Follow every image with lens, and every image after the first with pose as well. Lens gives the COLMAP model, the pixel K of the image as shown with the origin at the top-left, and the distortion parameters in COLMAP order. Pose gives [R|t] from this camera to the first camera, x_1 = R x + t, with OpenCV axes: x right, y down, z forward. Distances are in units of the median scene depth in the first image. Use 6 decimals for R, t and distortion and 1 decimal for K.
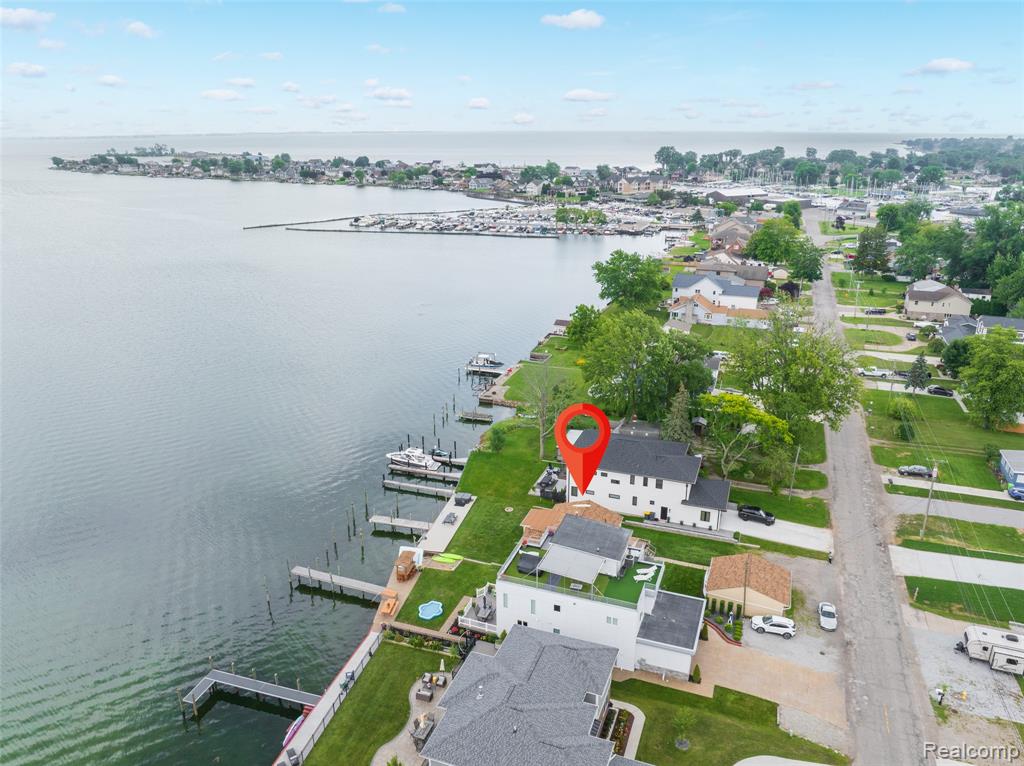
lens RADIAL K [[722.6, 0, 513.2], [0, 722.6, 384.7], [0, 0, 1]] dist [-0.044285, 0.011922]
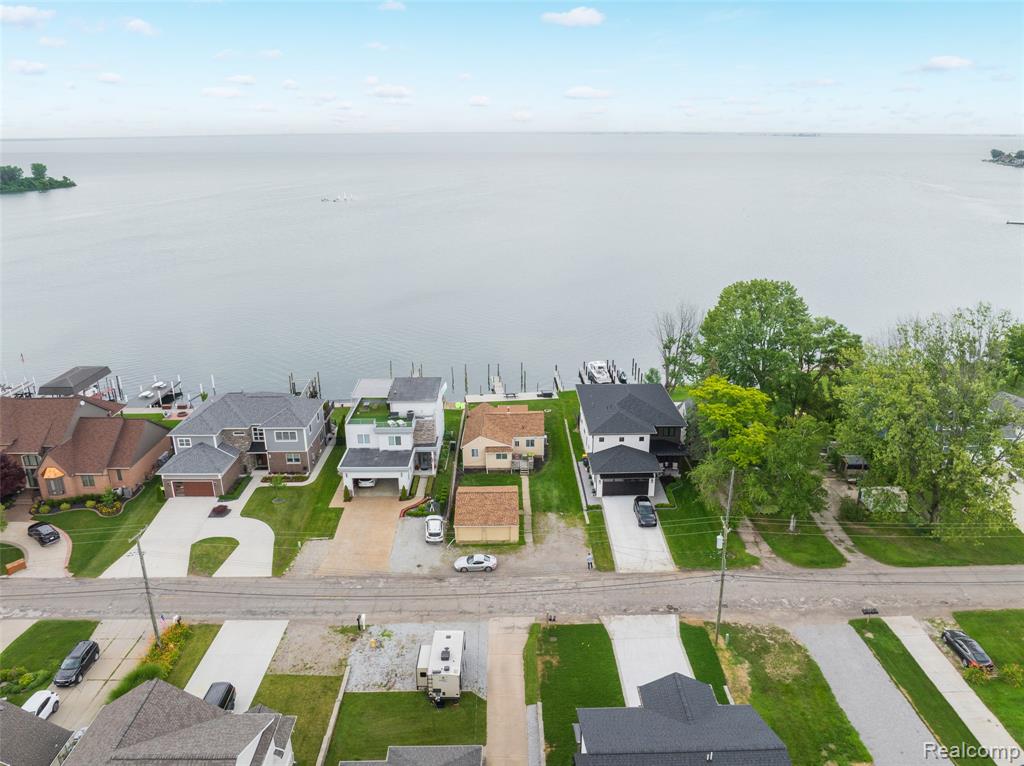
lens RADIAL K [[722.6, 0, 513.2], [0, 722.6, 384.7], [0, 0, 1]] dist [-0.044285, 0.011922]
pose [[0.356428, 0.314636, -0.879752, 0.563166], [-0.311704, 0.927692, 0.205496, -0.044802], [0.880795, 0.200978, 0.428729, 0.280077]]
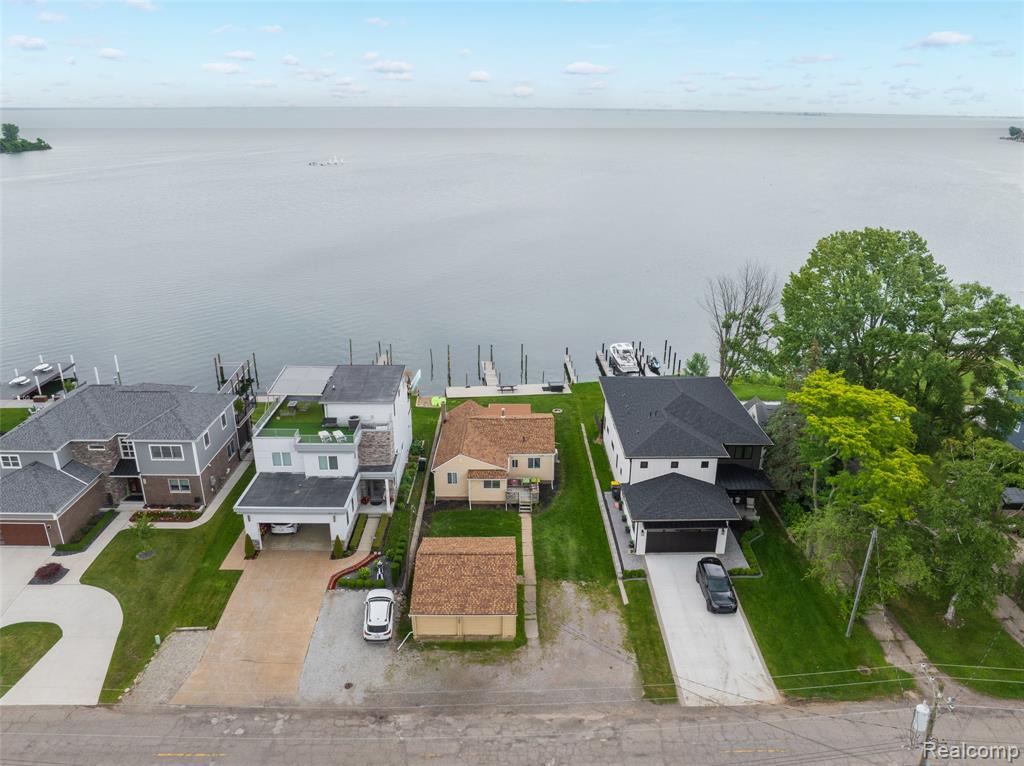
lens RADIAL K [[722.6, 0, 513.2], [0, 722.6, 384.7], [0, 0, 1]] dist [-0.044285, 0.011922]
pose [[0.354813, 0.345150, -0.868895, 0.401108], [-0.323520, 0.917274, 0.232258, -0.014799], [0.877179, 0.198696, 0.437124, 0.356836]]
